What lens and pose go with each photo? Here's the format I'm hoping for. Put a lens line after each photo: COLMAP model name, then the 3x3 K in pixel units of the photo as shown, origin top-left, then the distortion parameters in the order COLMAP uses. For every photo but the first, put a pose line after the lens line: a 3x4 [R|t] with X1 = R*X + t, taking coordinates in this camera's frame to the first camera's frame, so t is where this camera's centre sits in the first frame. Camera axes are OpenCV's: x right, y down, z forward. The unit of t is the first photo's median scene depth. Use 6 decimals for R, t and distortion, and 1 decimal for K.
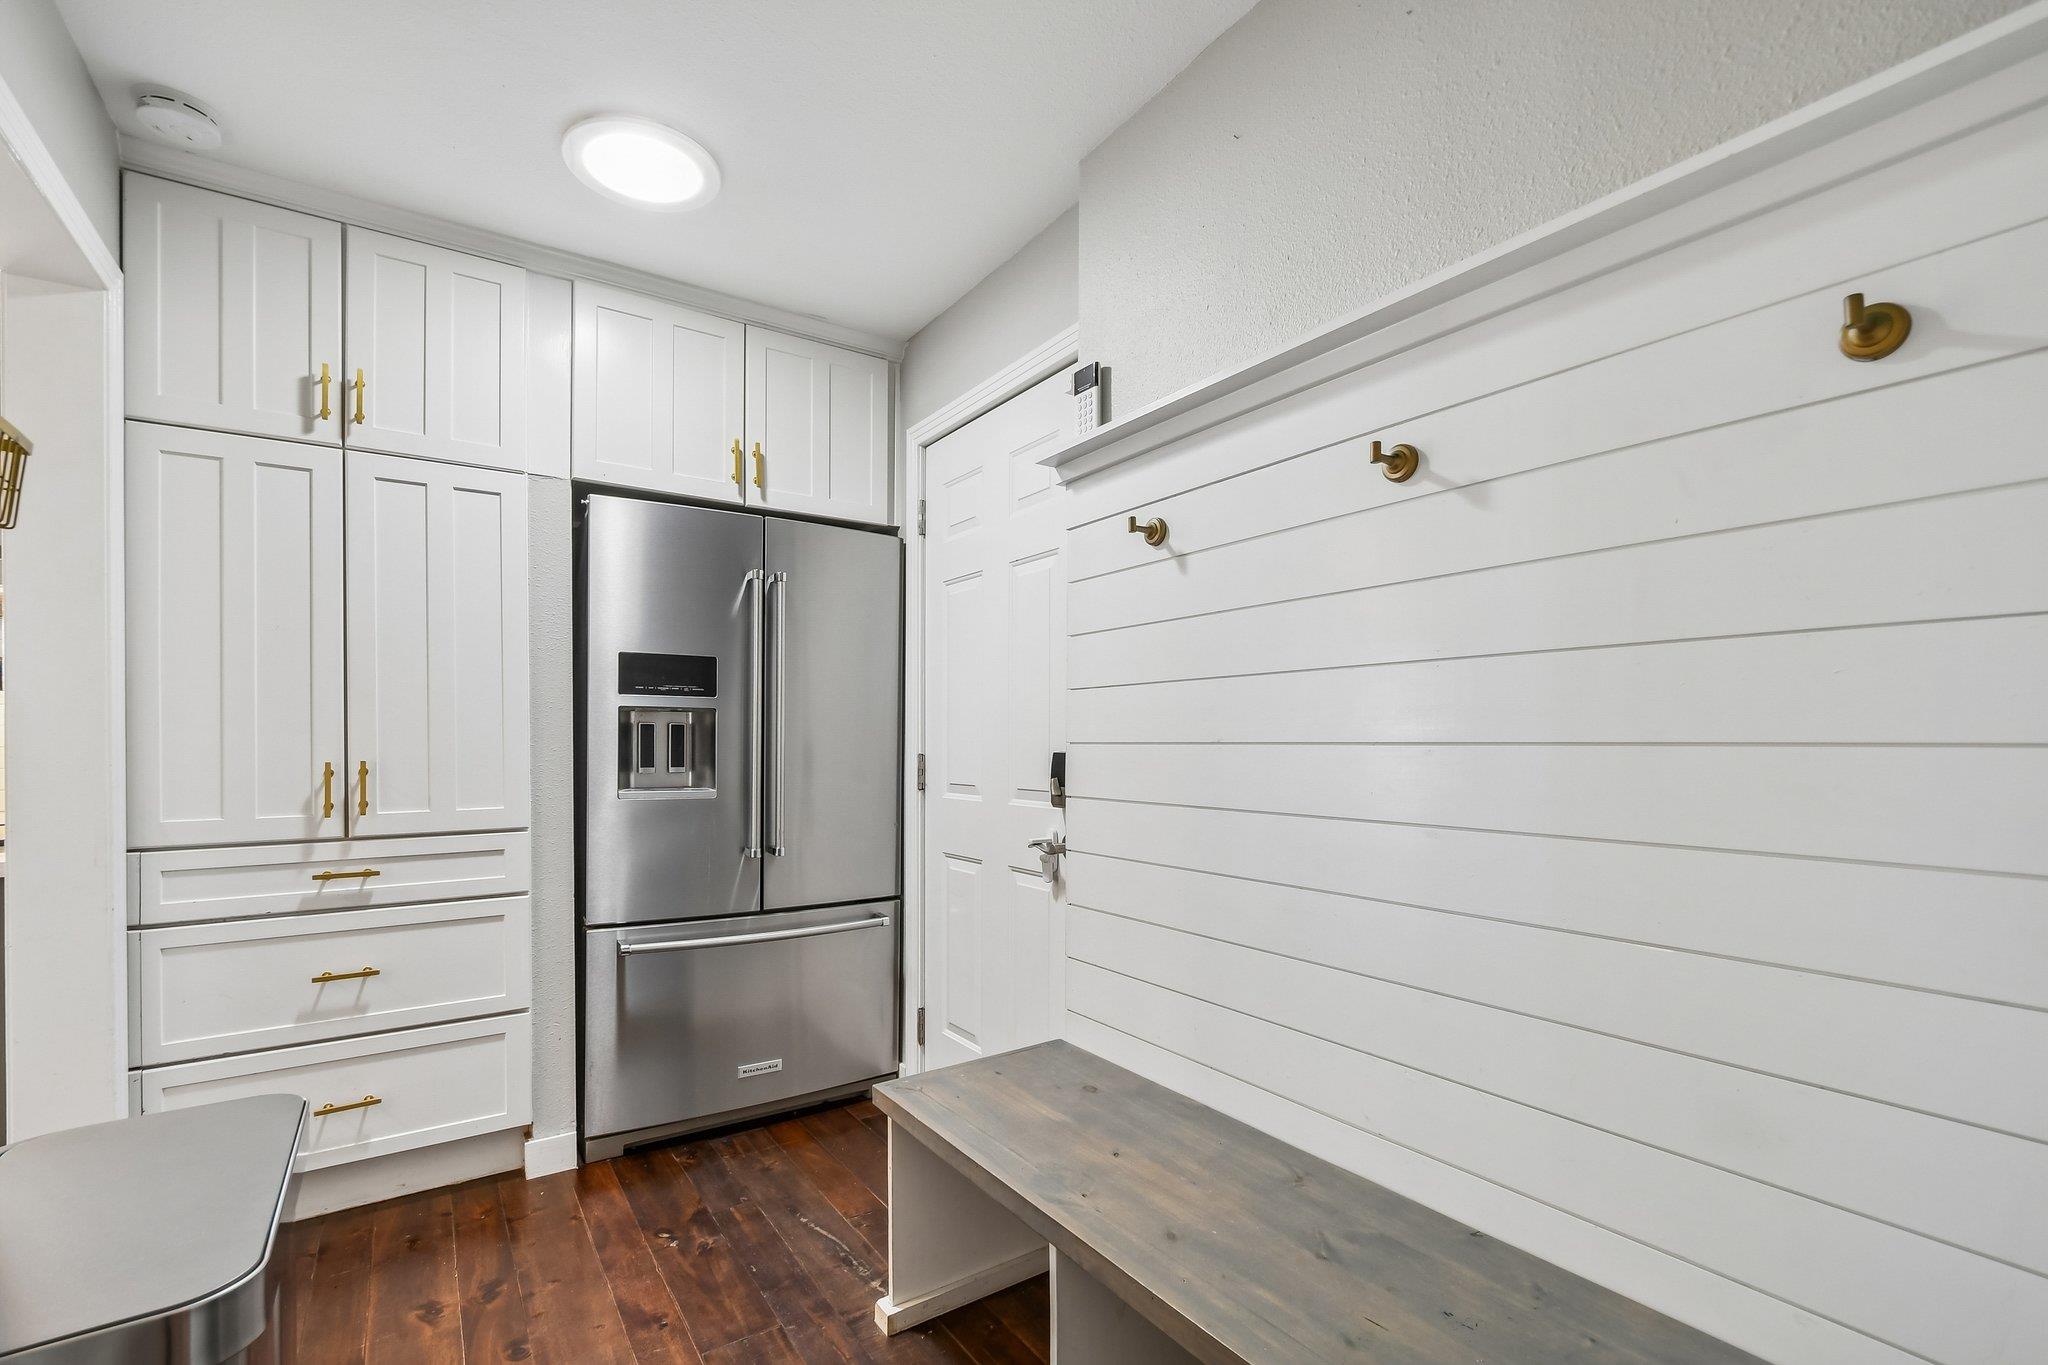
lens RADIAL K [[898.3, 0, 1021.0], [0, 898.3, 740.5], [0, 0, 1]] dist [-0.000782, 0.000024]
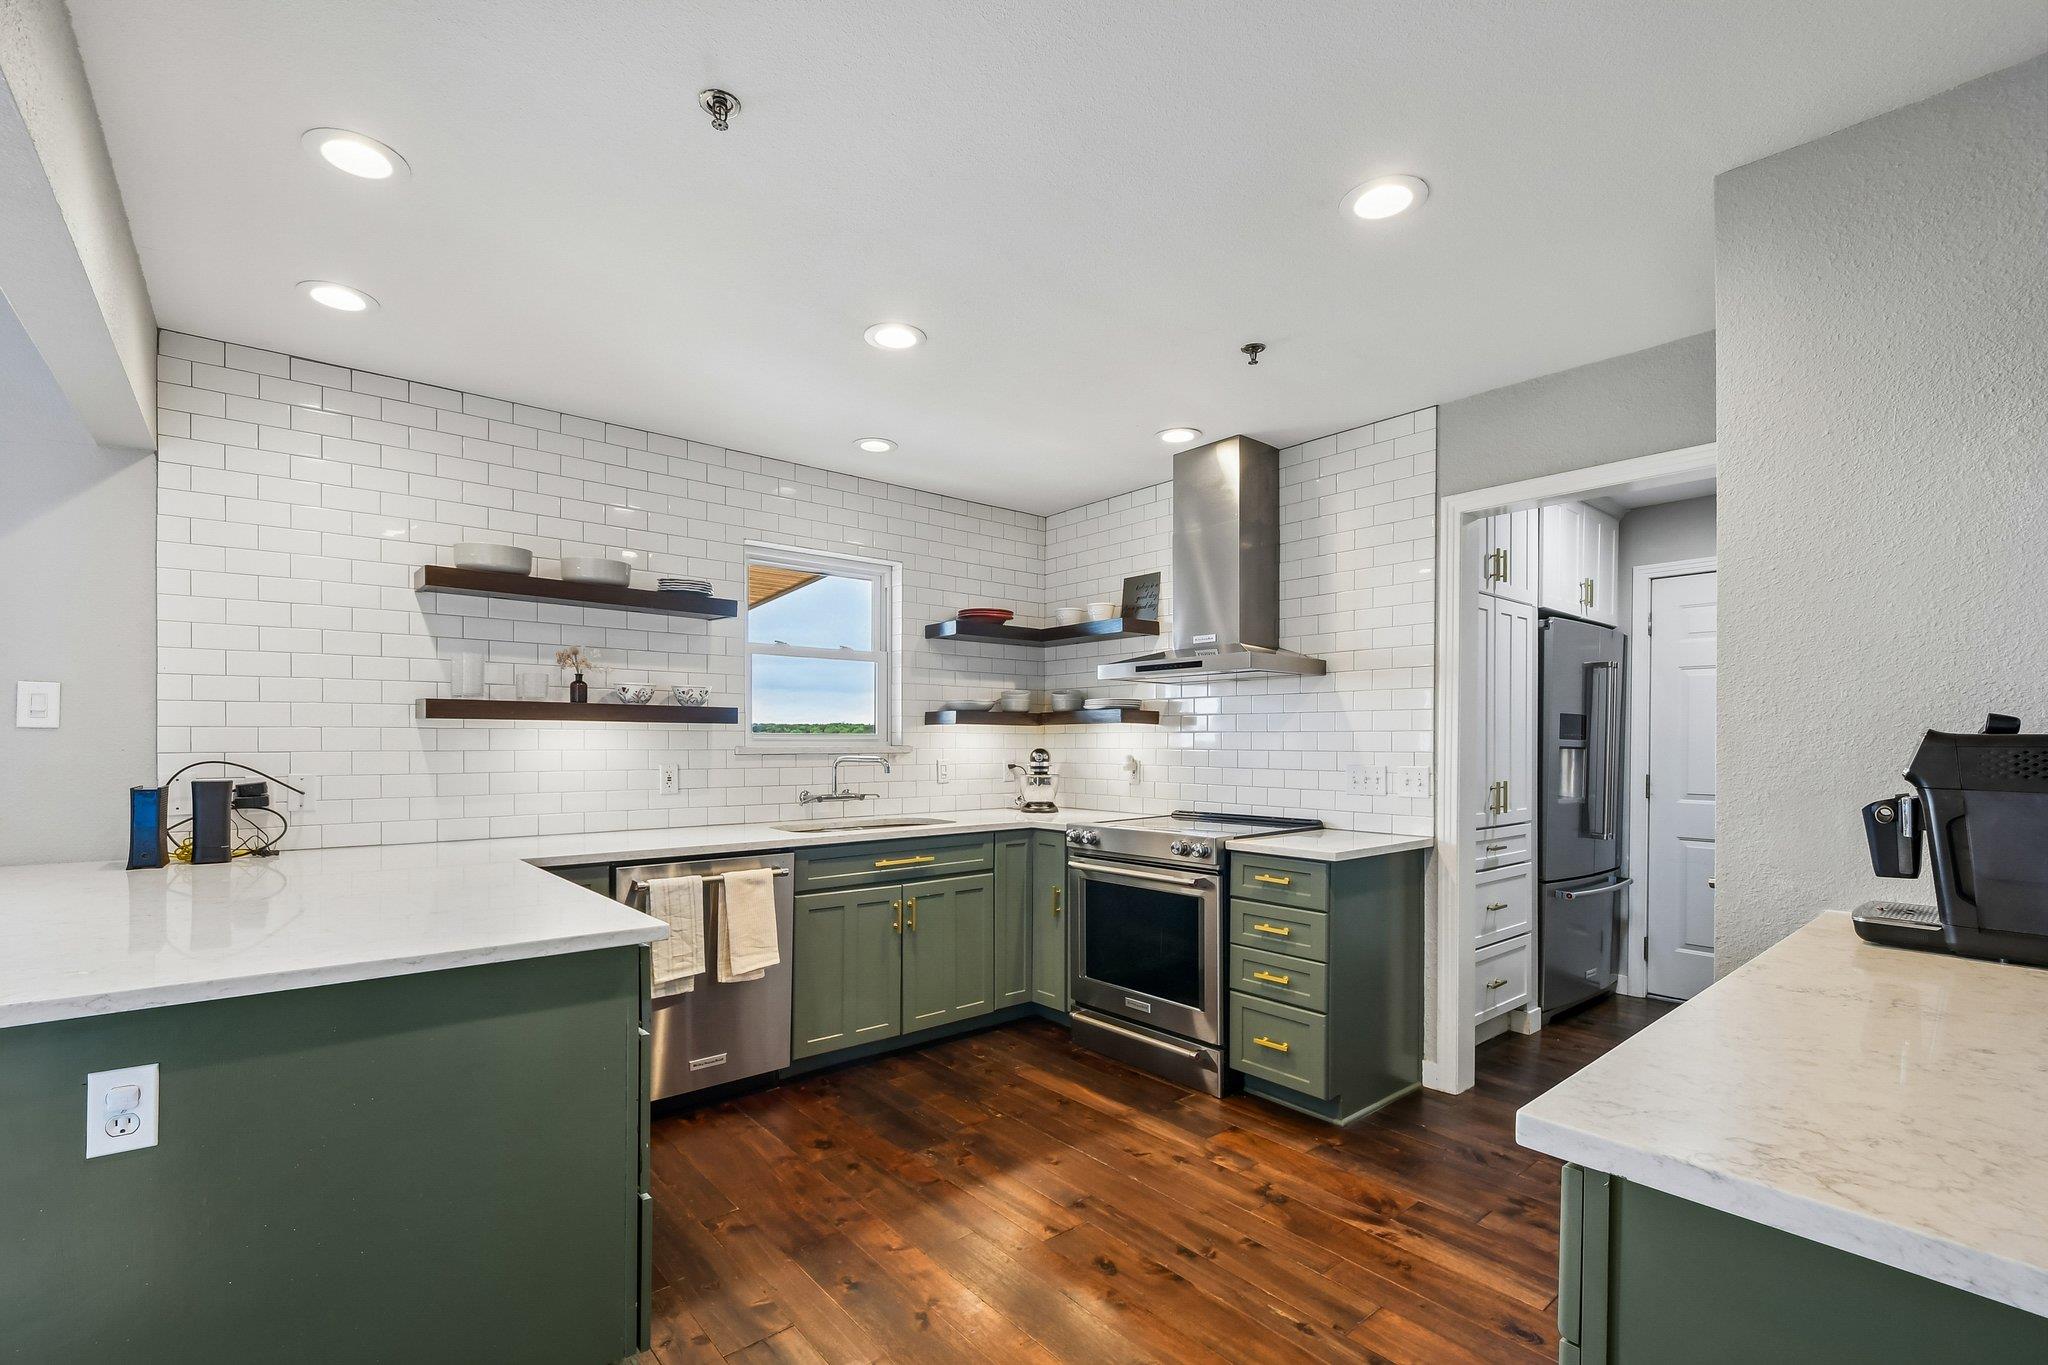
lens RADIAL K [[892.1, 0, 1032.6], [0, 892.1, 747.3], [0, 0, 1]] dist [-0.000706, -0.000003]
pose [[0.992863, 0.013418, 0.118505, -1.444153], [-0.015096, 0.999798, 0.013270, -0.039558], [-0.118303, -0.014964, 0.992865, -0.451010]]
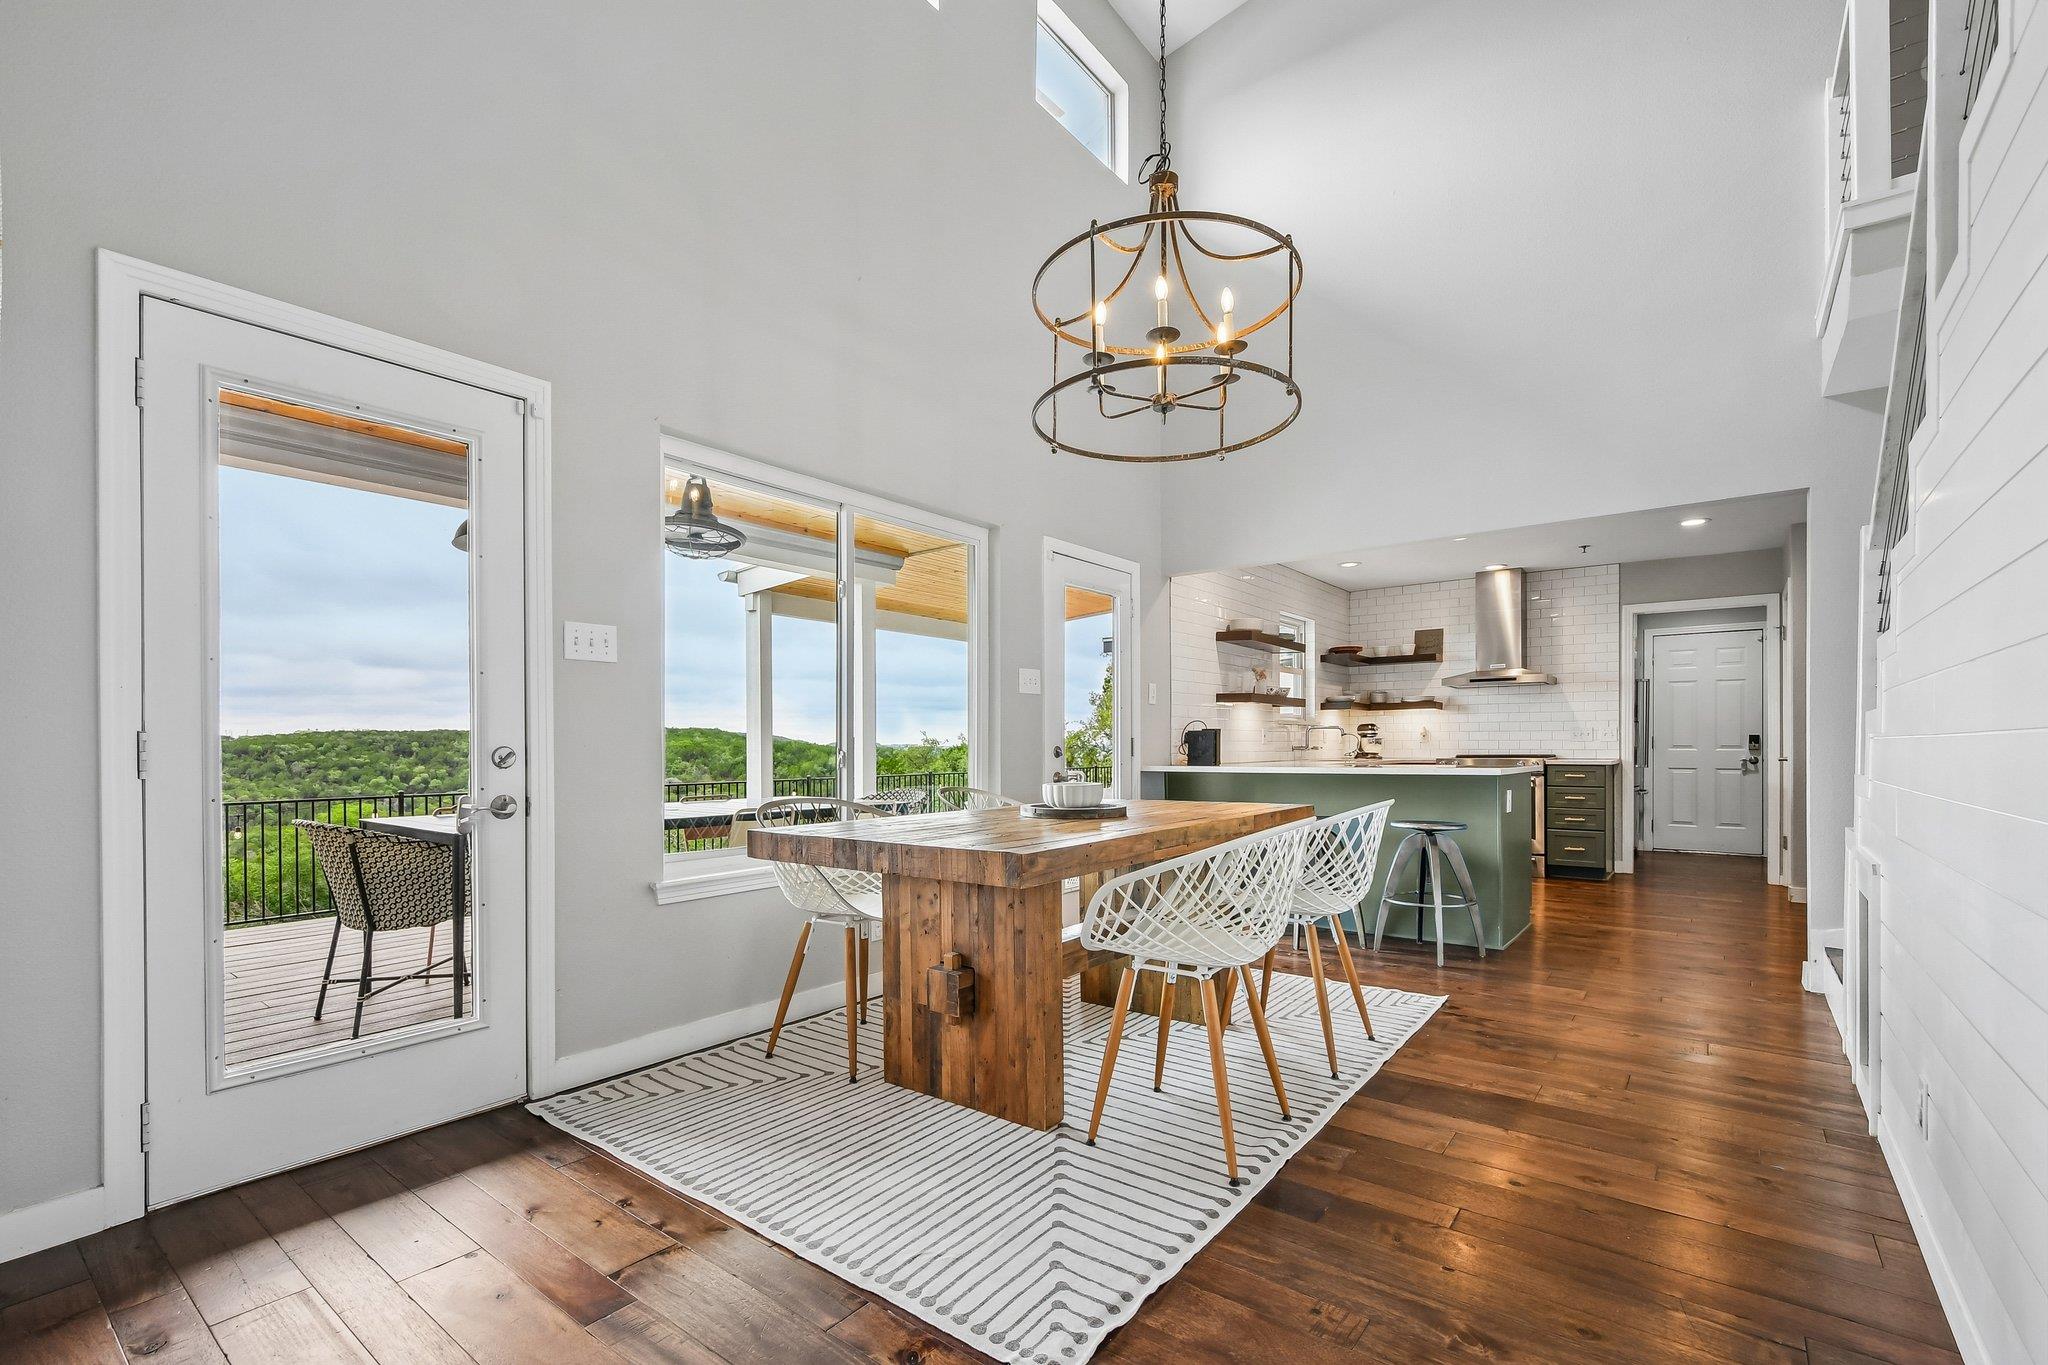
lens RADIAL K [[898.3, 0, 1021.0], [0, 898.3, 740.5], [0, 0, 1]] dist [-0.000782, 0.000024]
pose [[0.951235, 0.008255, 0.308355, -3.583089], [-0.009218, 0.999956, 0.001664, 0.061465], [-0.308328, -0.004426, 0.951270, -1.451787]]
